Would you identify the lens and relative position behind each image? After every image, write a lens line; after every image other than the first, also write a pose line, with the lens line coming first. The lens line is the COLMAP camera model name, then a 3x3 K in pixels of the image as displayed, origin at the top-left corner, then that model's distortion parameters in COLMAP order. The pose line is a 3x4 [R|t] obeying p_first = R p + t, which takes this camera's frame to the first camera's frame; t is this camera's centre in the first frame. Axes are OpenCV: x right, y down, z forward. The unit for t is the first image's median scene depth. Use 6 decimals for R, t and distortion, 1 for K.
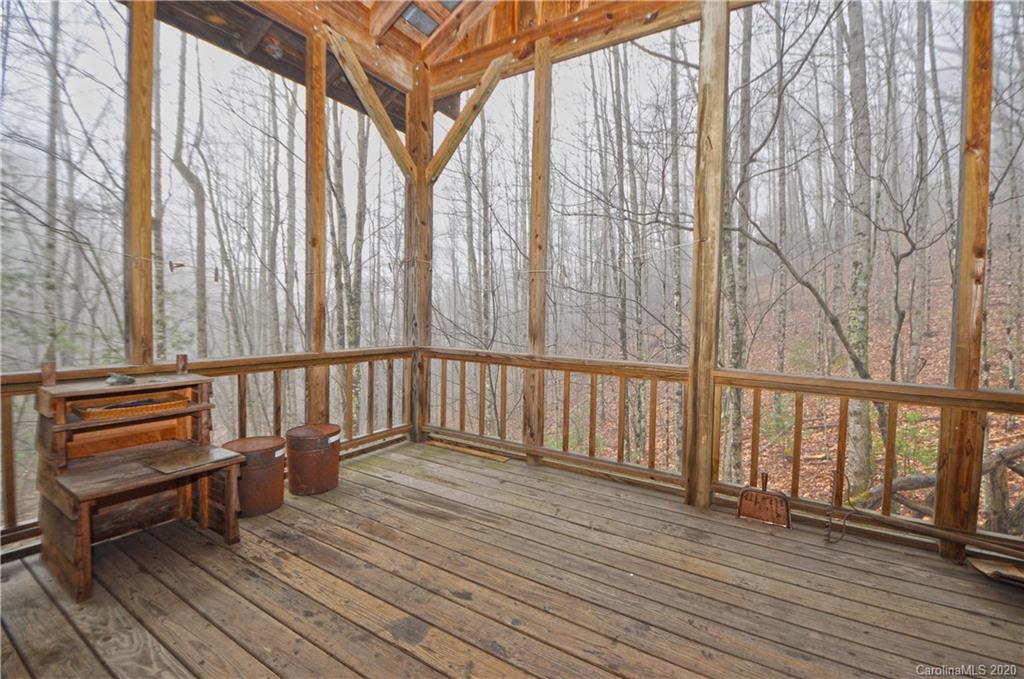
lens RADIAL K [[445.9, 0, 529.5], [0, 445.9, 333.9], [0, 0, 1]] dist [0.003211, -0.017479]
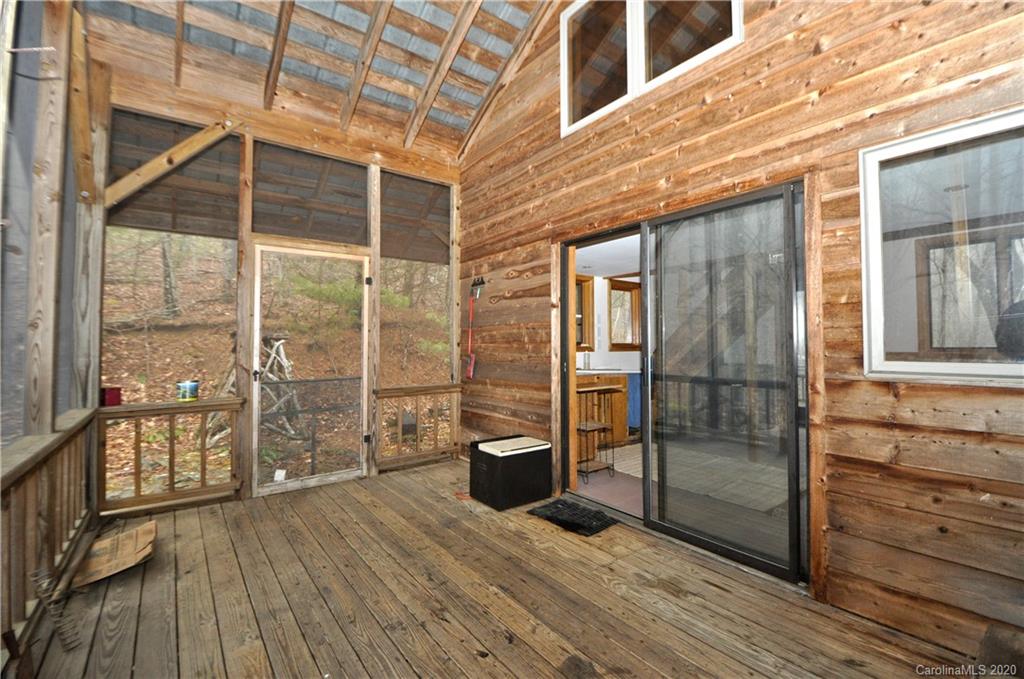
lens RADIAL K [[445.9, 0, 529.5], [0, 445.9, 333.9], [0, 0, 1]] dist [0.003211, -0.017479]
pose [[-0.938251, -0.008744, 0.345845, -0.333822], [0.000772, 0.999625, 0.027368, -0.110878], [-0.345955, 0.025945, -0.937892, 1.299182]]
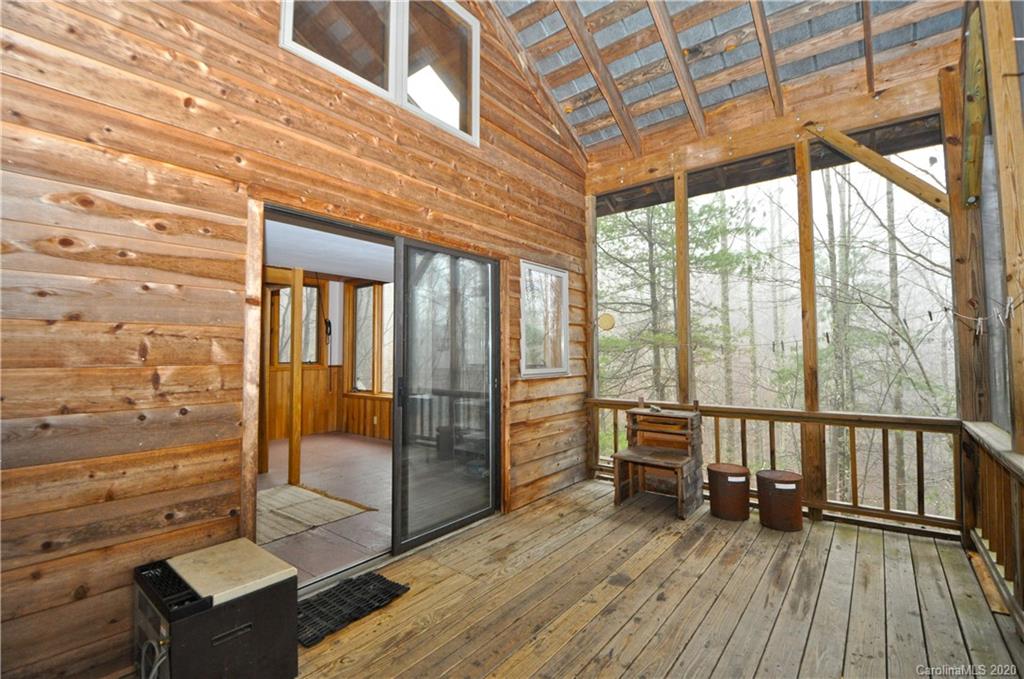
lens RADIAL K [[445.9, 0, 529.5], [0, 445.9, 333.9], [0, 0, 1]] dist [0.003211, -0.017479]
pose [[-0.107752, -0.065781, -0.991999, 0.908159], [-0.040008, 0.997287, -0.061786, -0.068258], [0.993372, 0.033031, -0.110091, 0.529652]]
